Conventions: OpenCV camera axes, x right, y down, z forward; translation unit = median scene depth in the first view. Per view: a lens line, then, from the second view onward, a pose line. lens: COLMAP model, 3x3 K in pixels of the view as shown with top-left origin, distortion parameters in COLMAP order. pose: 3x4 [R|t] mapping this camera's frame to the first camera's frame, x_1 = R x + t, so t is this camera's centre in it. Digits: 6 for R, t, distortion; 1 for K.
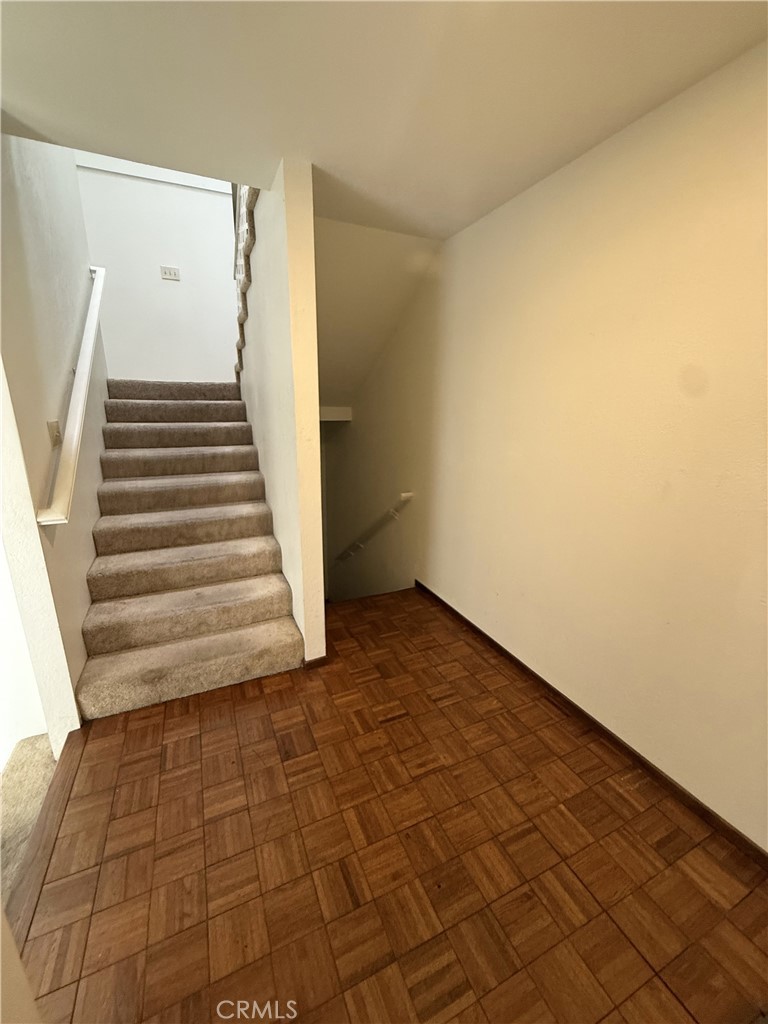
lens RADIAL K [[412.0, 0, 381.6], [0, 412.0, 512.3], [0, 0, 1]] dist [0.001890, -0.000176]
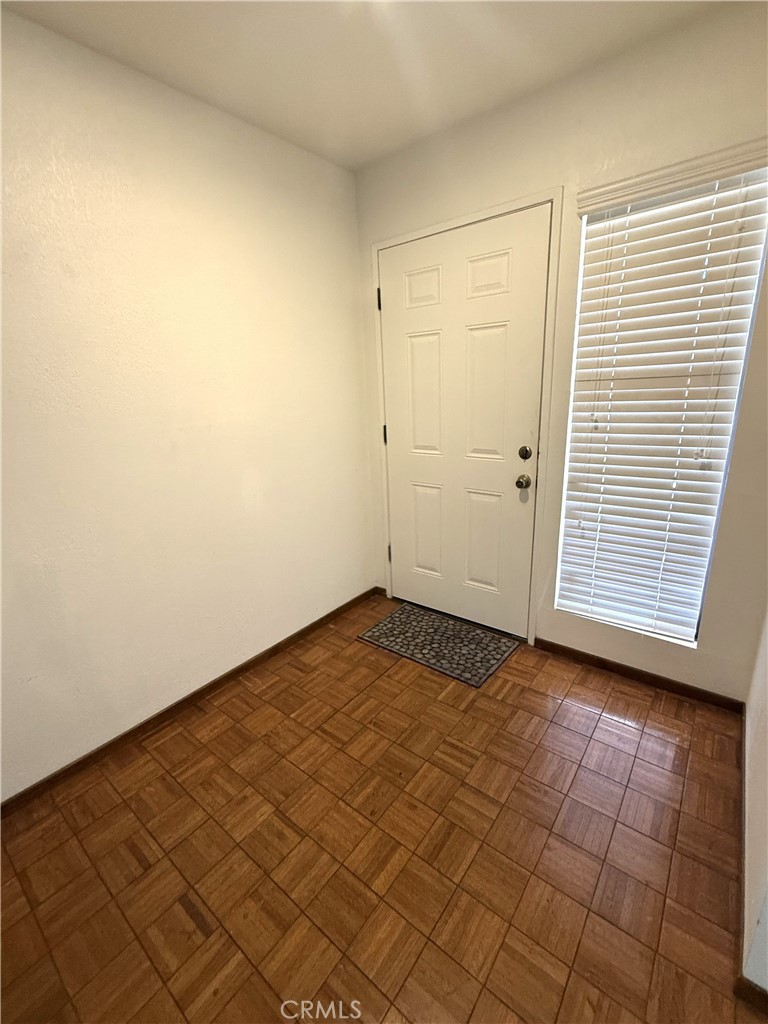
lens RADIAL K [[441.6, 0, 382.8], [0, 441.6, 512.9], [0, 0, 1]] dist [0.001440, 0.000151]
pose [[-0.451346, -0.234250, 0.861054, -0.683022], [0.273908, 0.881979, 0.383520, -0.222827], [-0.849271, 0.408950, -0.333915, 1.061046]]
